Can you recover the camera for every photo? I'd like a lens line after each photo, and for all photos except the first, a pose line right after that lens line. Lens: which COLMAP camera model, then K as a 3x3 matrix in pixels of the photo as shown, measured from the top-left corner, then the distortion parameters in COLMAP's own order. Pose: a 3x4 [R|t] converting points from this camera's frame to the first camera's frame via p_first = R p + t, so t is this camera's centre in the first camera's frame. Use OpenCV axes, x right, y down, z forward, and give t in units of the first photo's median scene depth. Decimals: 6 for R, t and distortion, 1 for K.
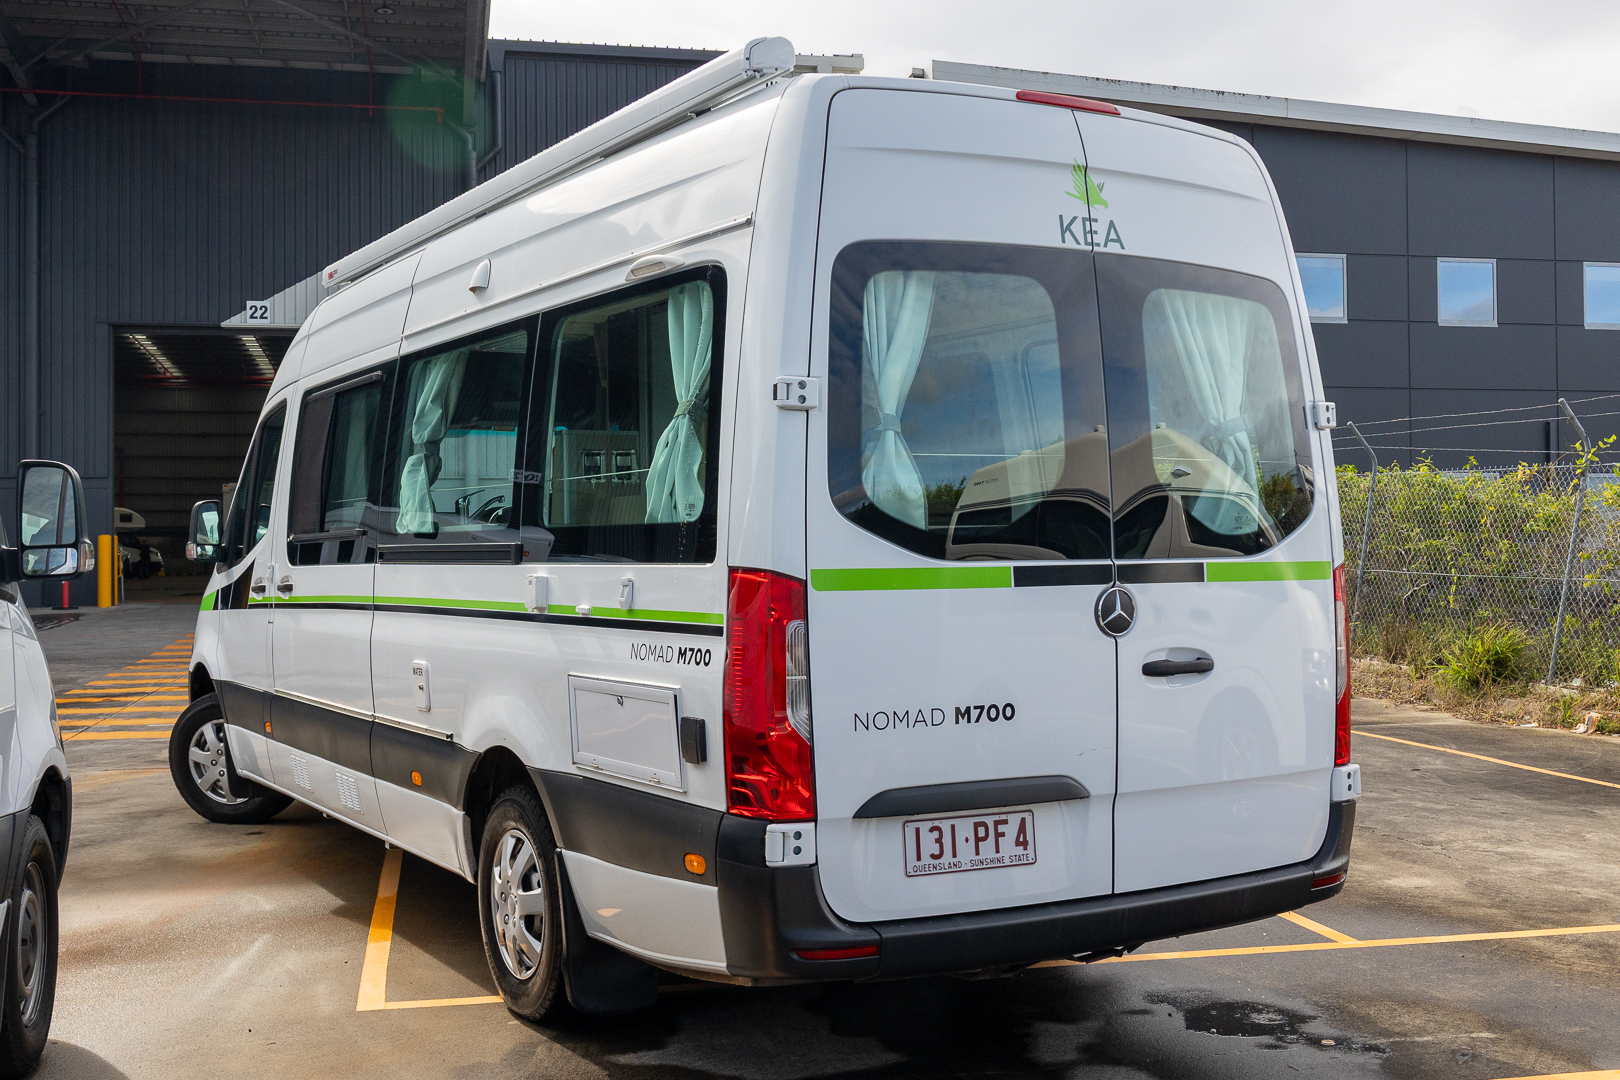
lens RADIAL K [[1581.3, 0, 815.1], [0, 1581.3, 532.7], [0, 0, 1]] dist [0.006642, 0.000000]
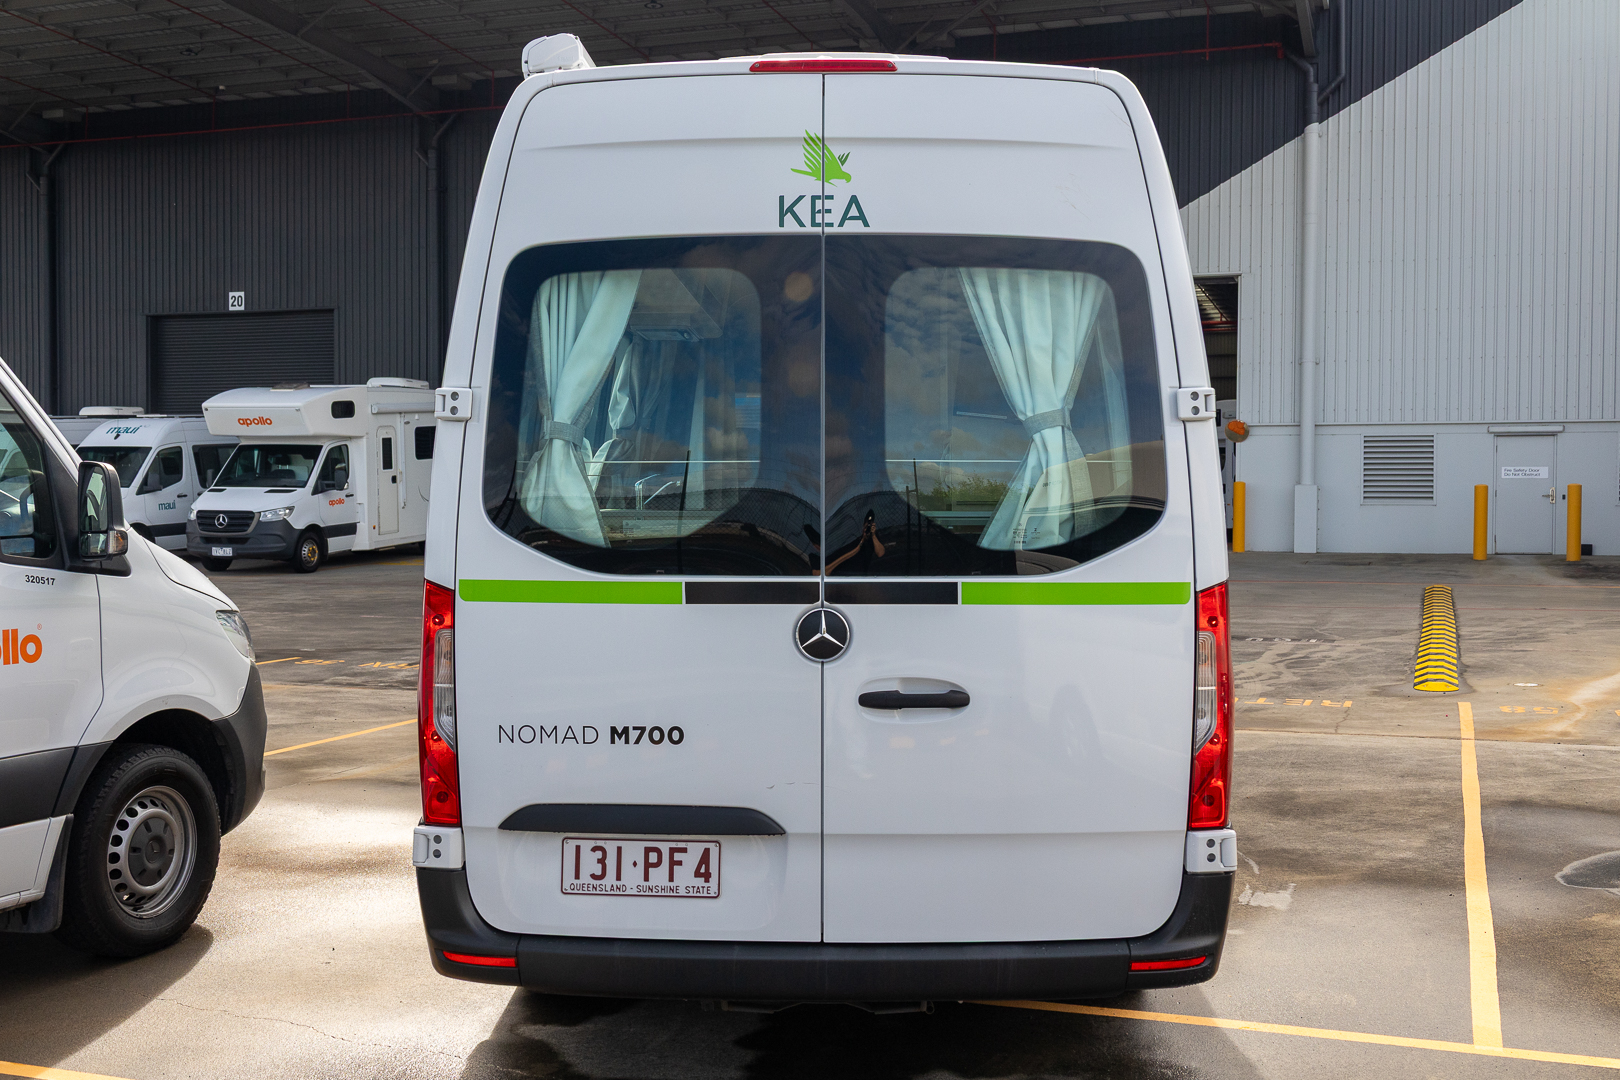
lens RADIAL K [[1593.2, 0, 807.1], [0, 1593.2, 552.2], [0, 0, 1]] dist [0.000610, 0.000000]
pose [[0.871802, 0.028739, -0.489015, 0.643529], [-0.007112, 0.998915, 0.046027, -0.039943], [0.489807, -0.036649, 0.871060, 0.209585]]
